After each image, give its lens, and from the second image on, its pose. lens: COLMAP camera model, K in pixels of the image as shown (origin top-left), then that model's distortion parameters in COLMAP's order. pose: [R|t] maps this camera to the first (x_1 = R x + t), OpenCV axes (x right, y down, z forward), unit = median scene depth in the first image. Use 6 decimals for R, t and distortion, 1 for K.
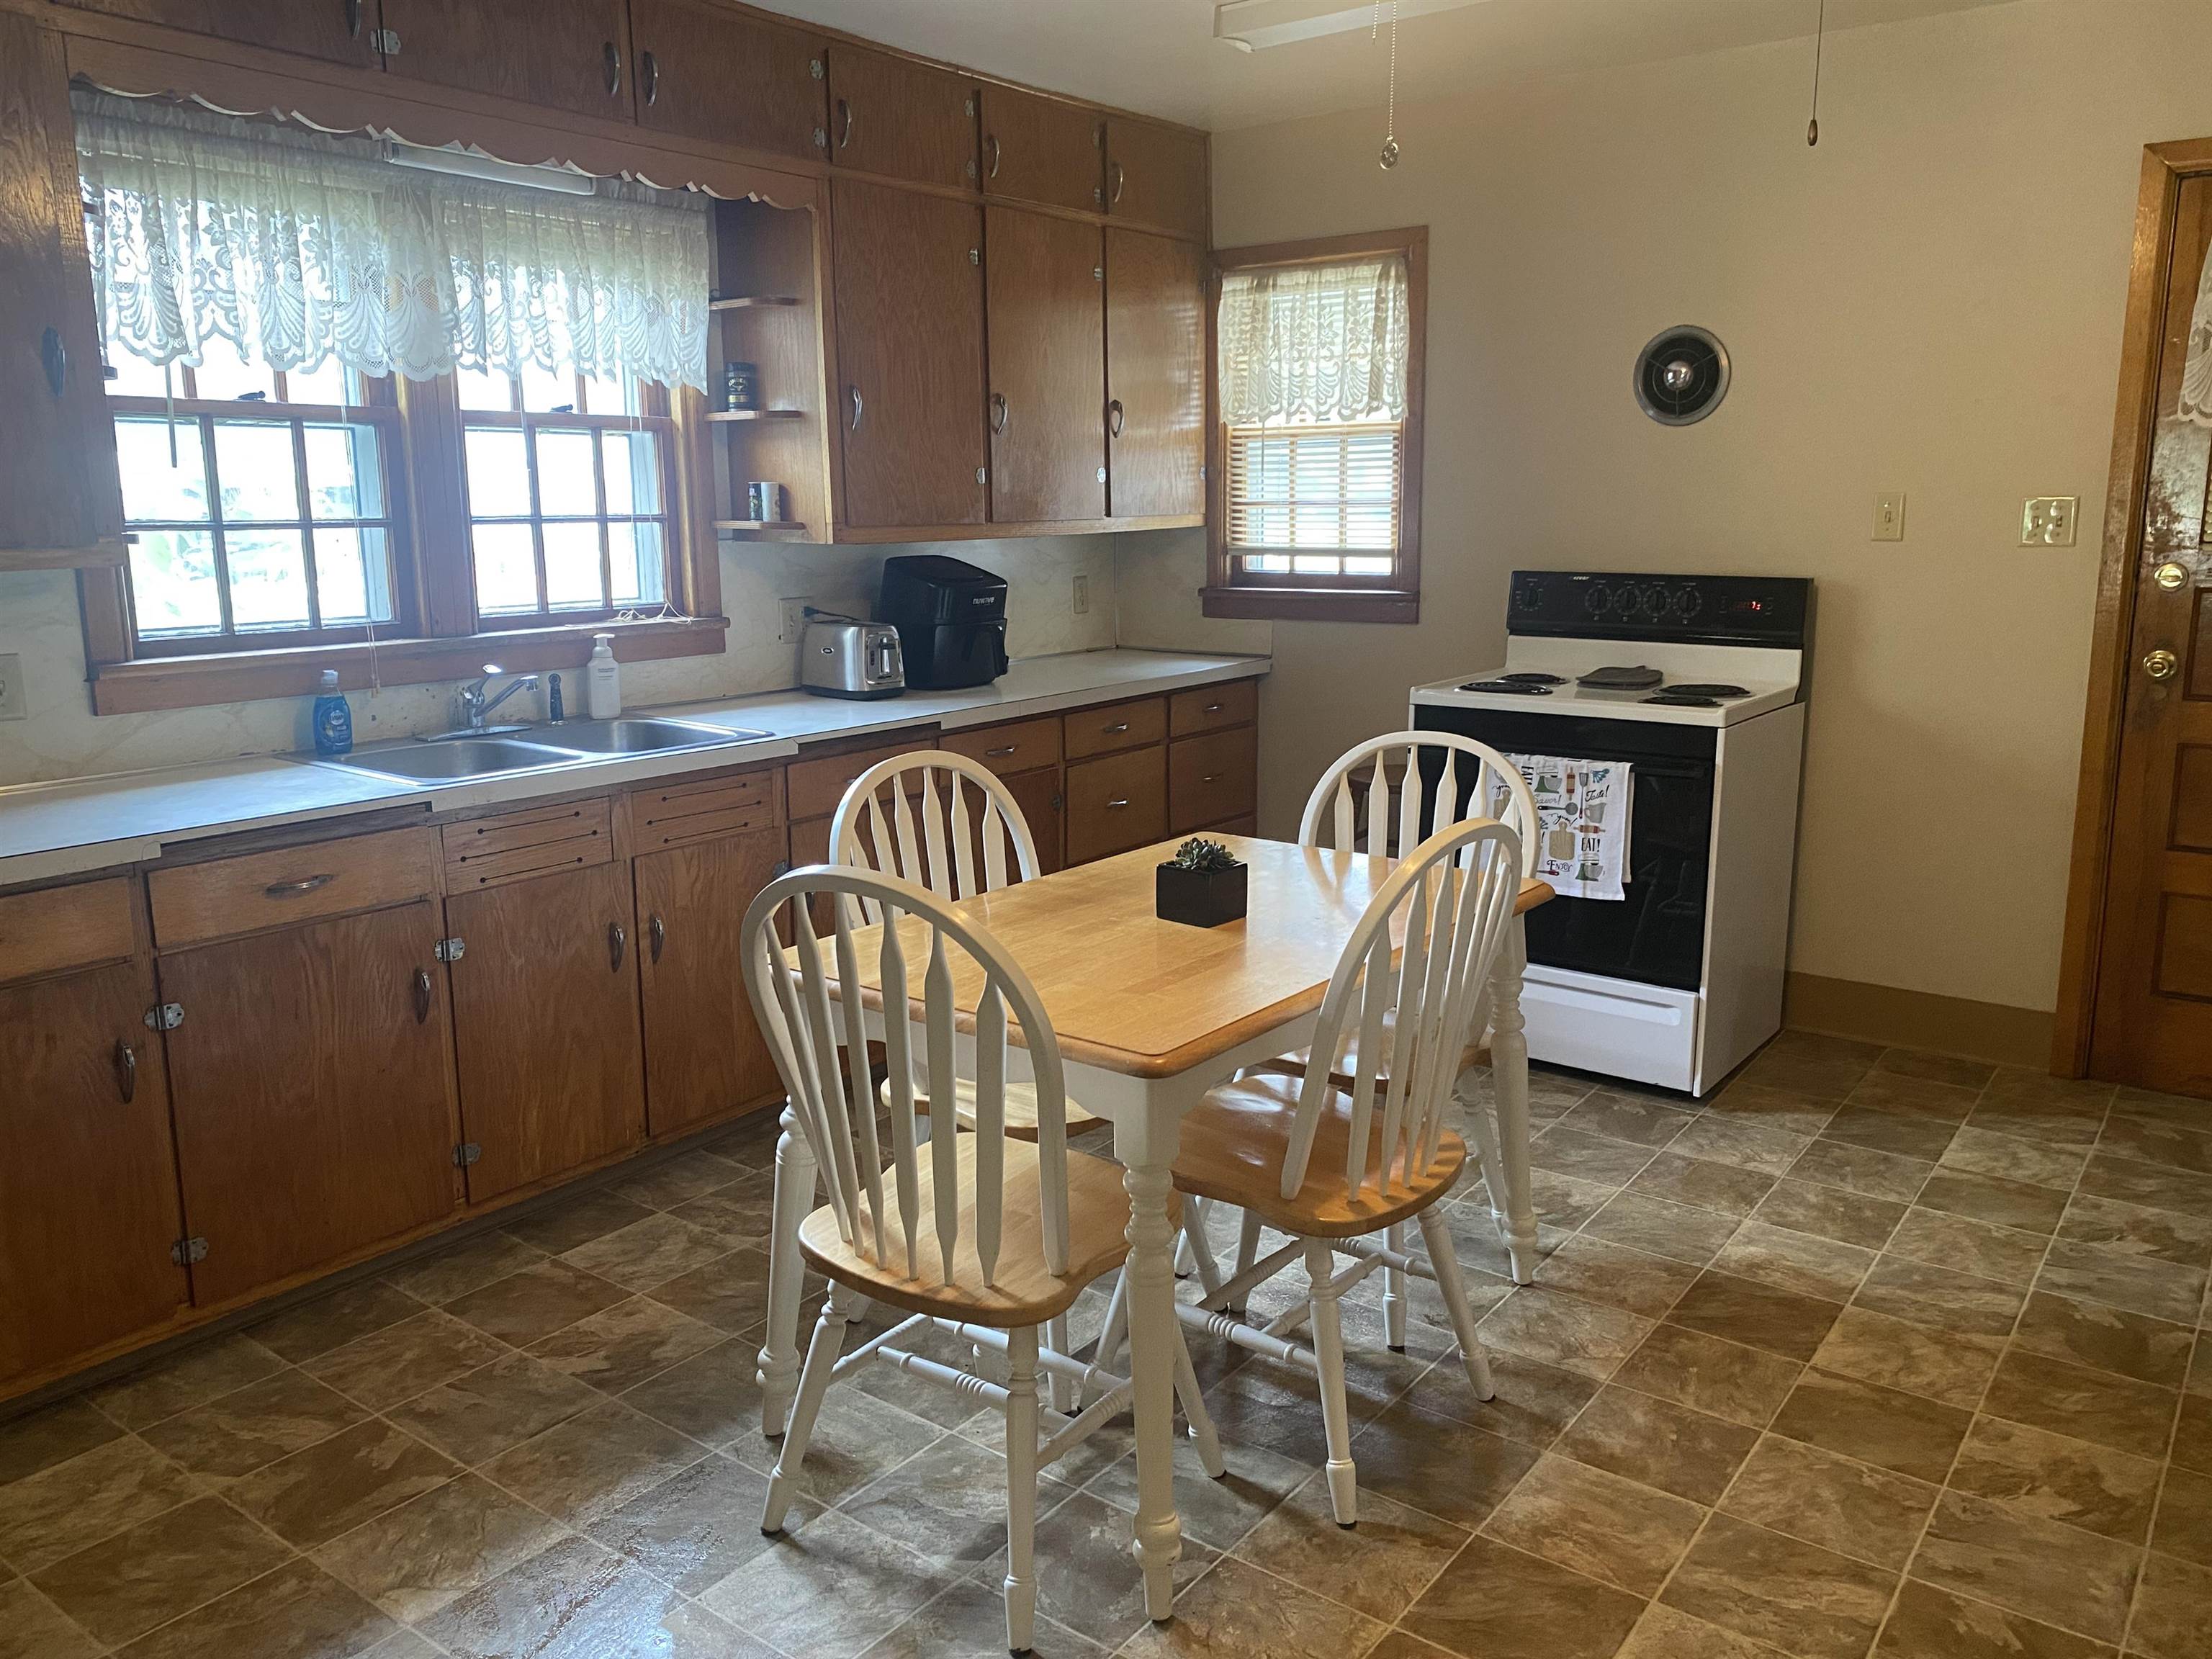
lens RADIAL K [[1660.9, 0, 1106.8], [0, 1660.9, 821.3], [0, 0, 1]] dist [0.043537, -0.043828]
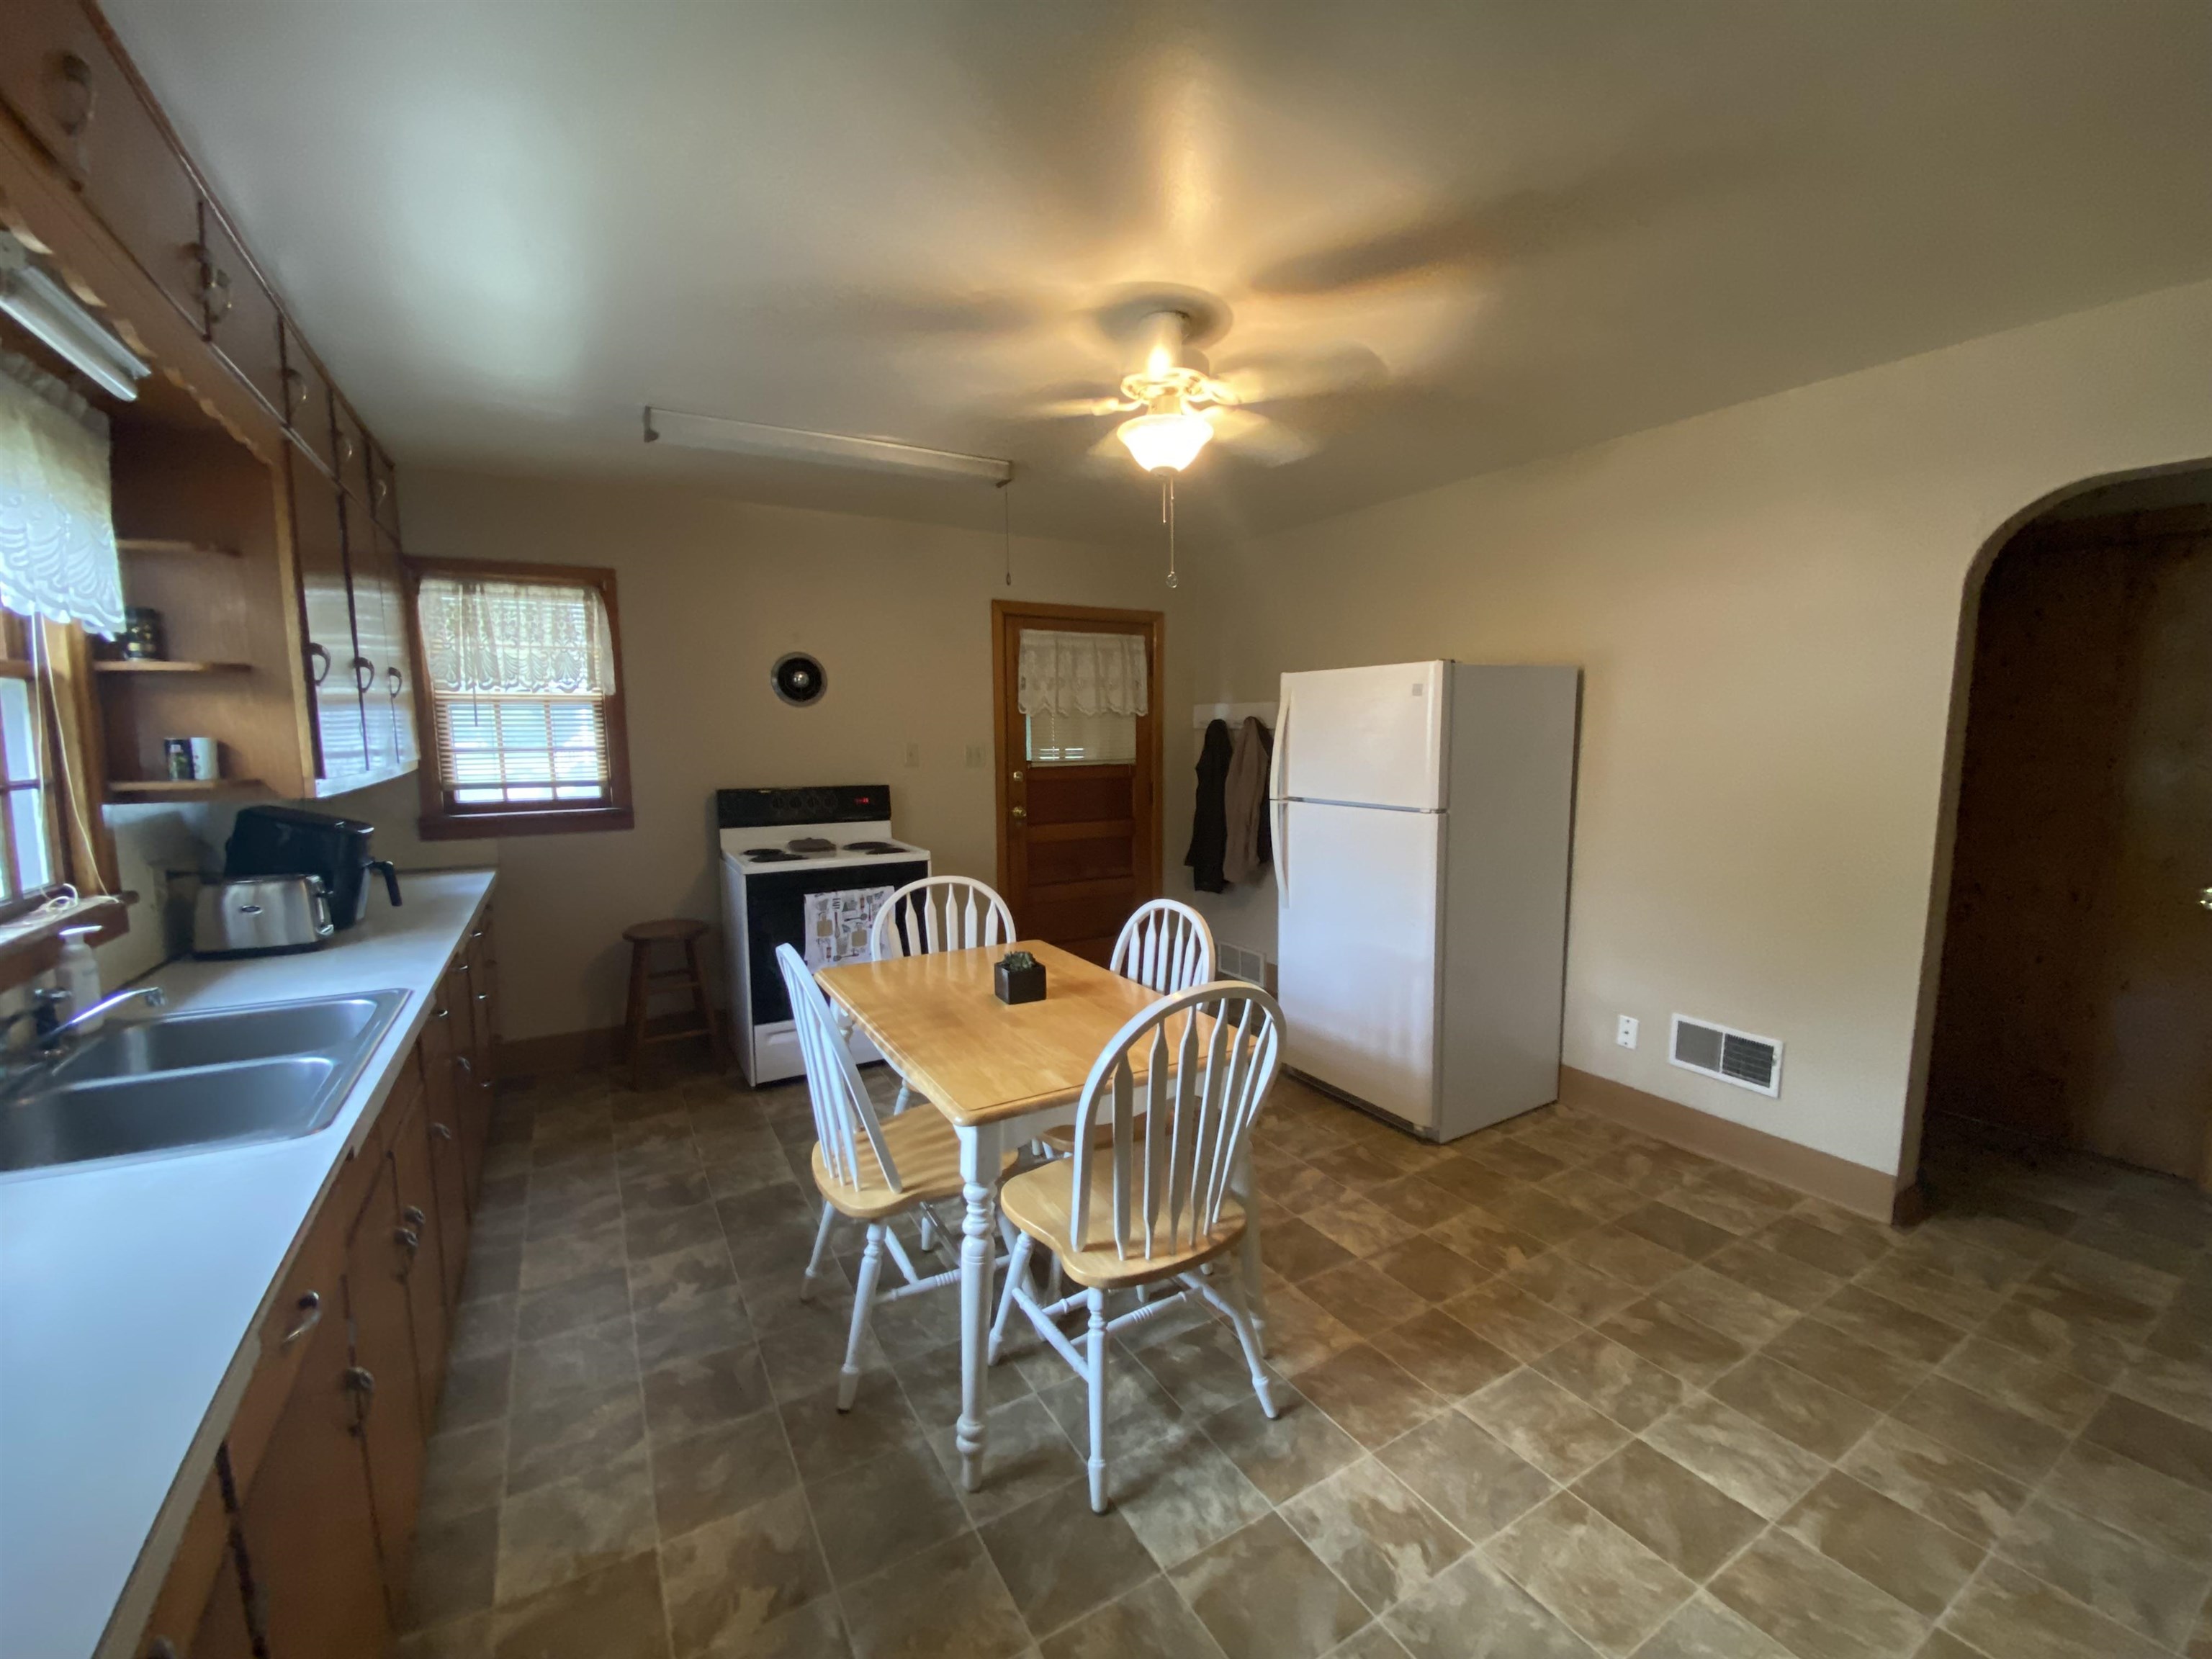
lens RADIAL K [[881.7, 0, 1106.0], [0, 881.7, 829.5], [0, 0, 1]] dist [-0.001647, -0.000263]
pose [[0.395610, -0.099361, 0.913028, -0.479131], [0.180515, 0.983151, 0.028776, -0.081428], [-0.900504, 0.153431, 0.406880, 0.377030]]
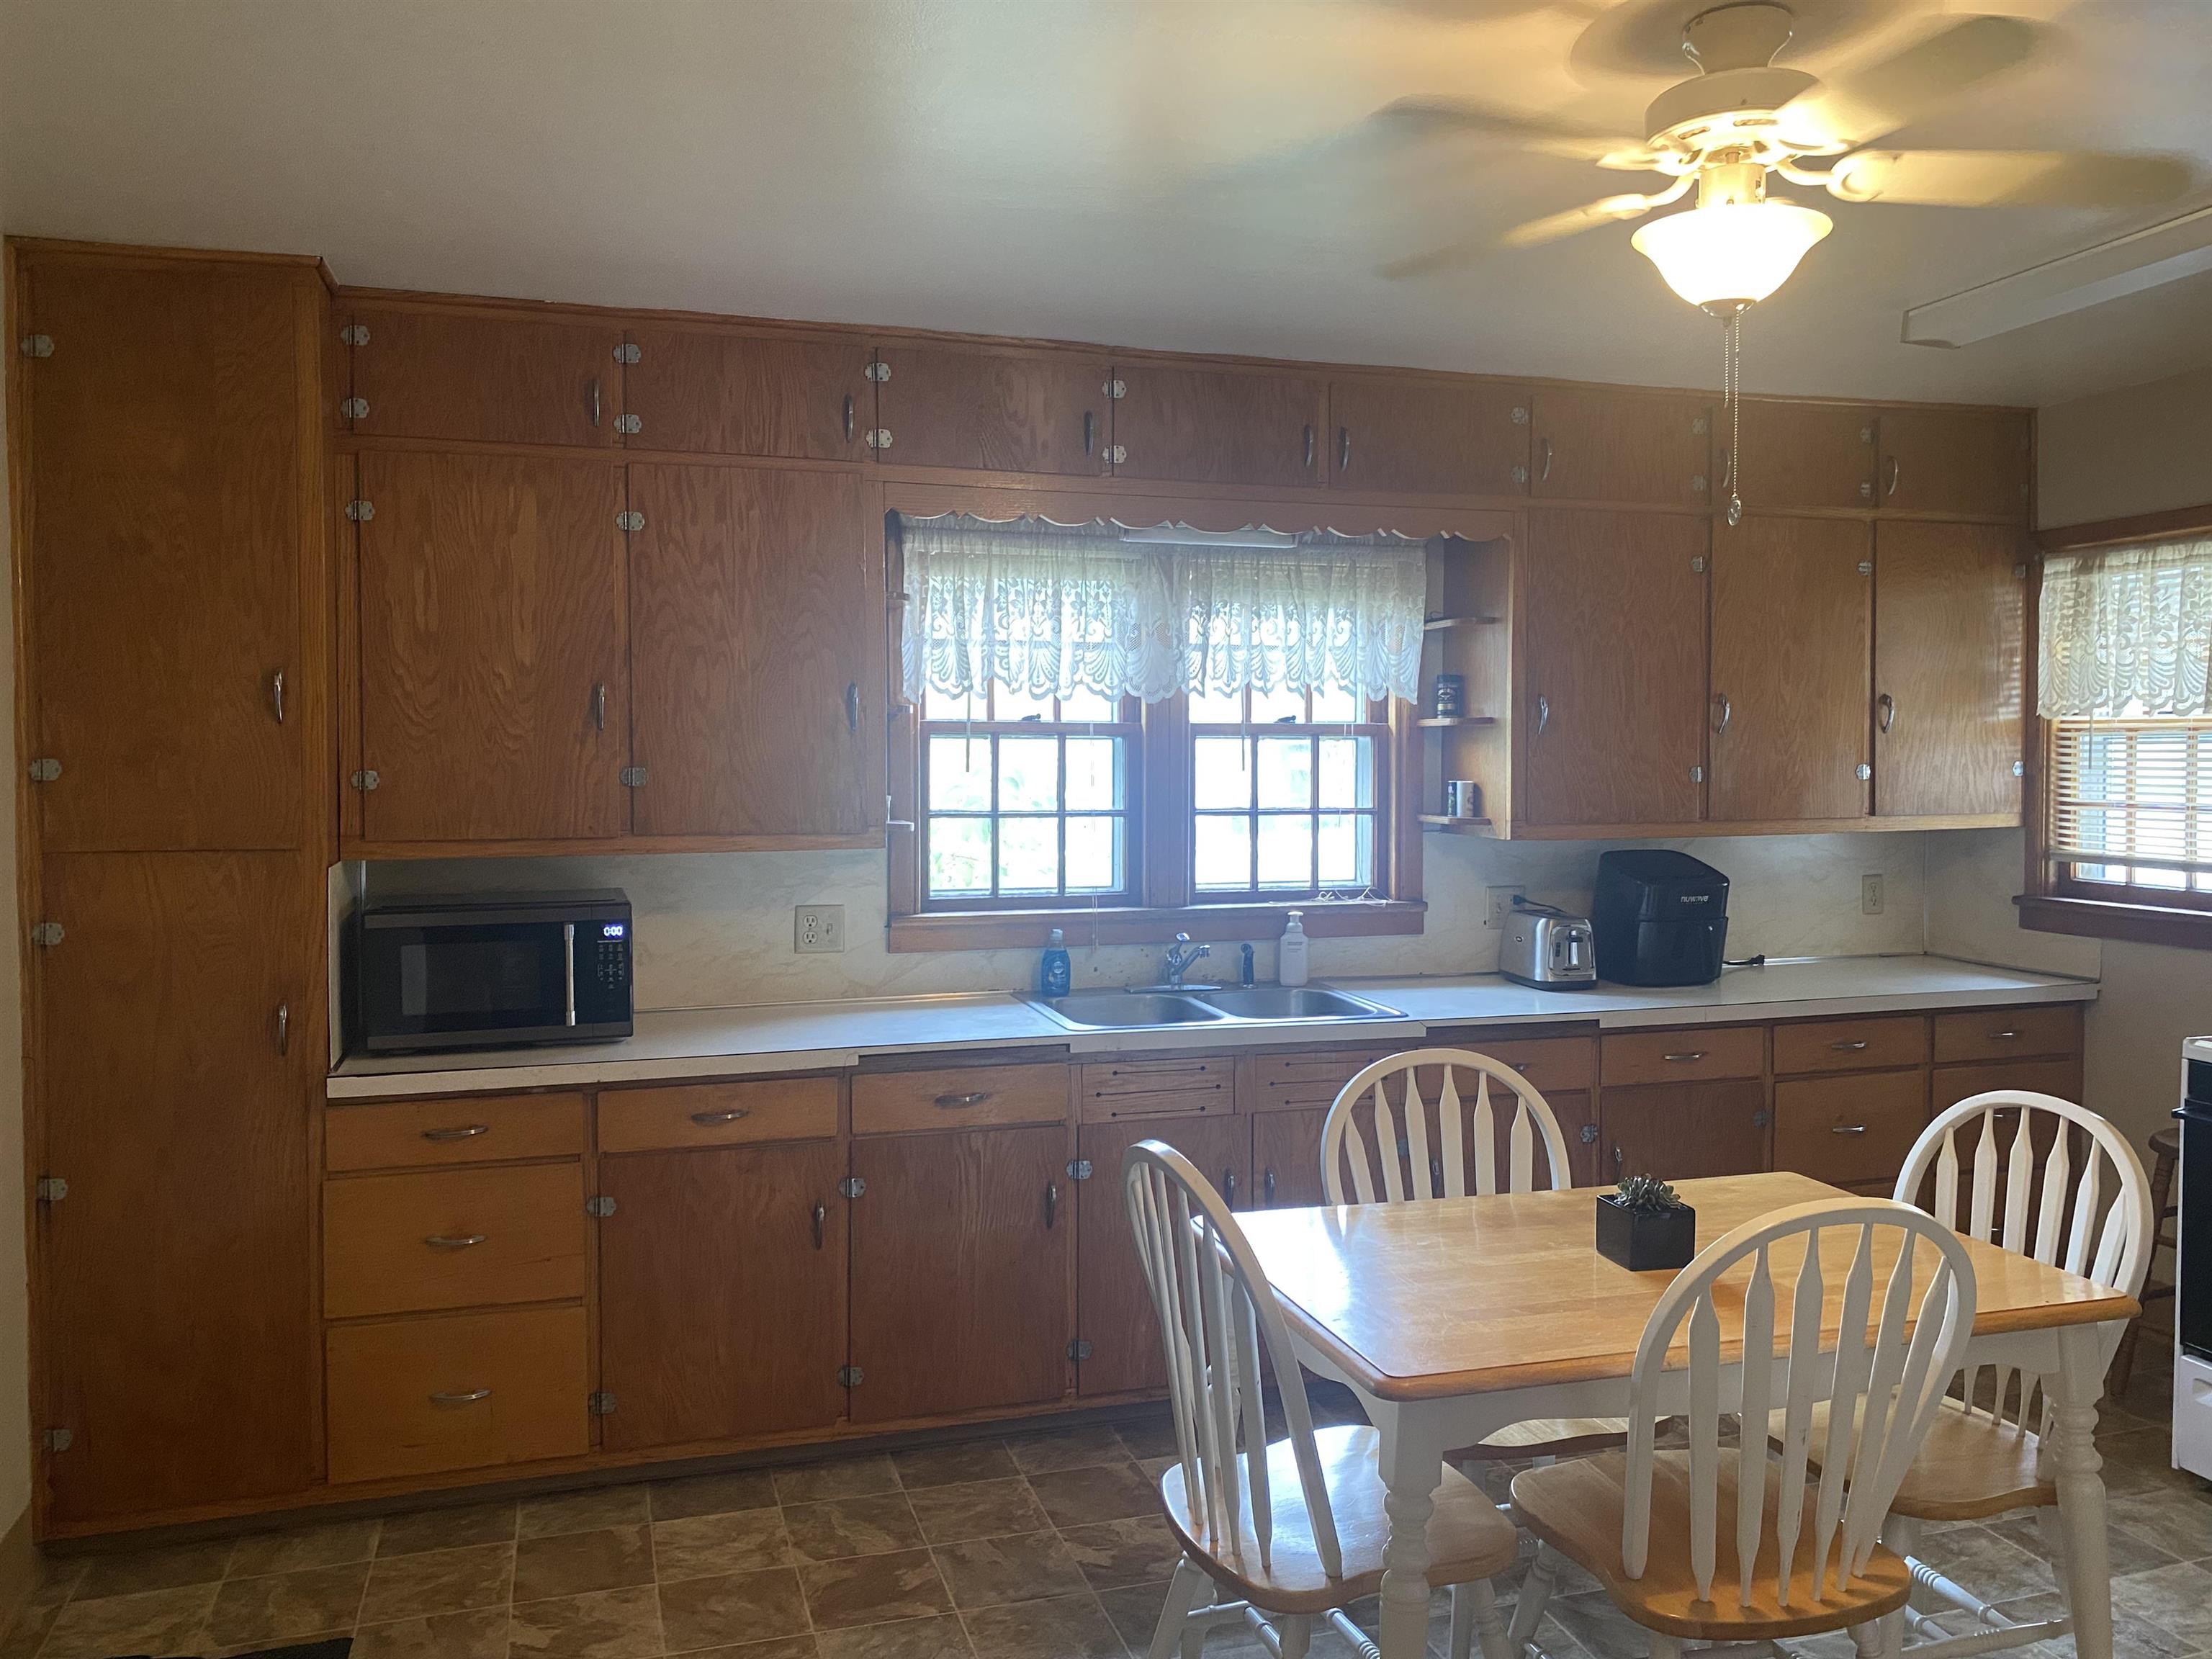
lens RADIAL K [[1656.5, 0, 1112.0], [0, 1656.5, 812.0], [0, 0, 1]] dist [0.071012, -0.135534]
pose [[0.813252, 0.030186, -0.581128, 0.250525], [-0.120534, 0.985734, -0.117477, -0.031293], [0.569291, 0.165584, 0.805289, 0.006815]]
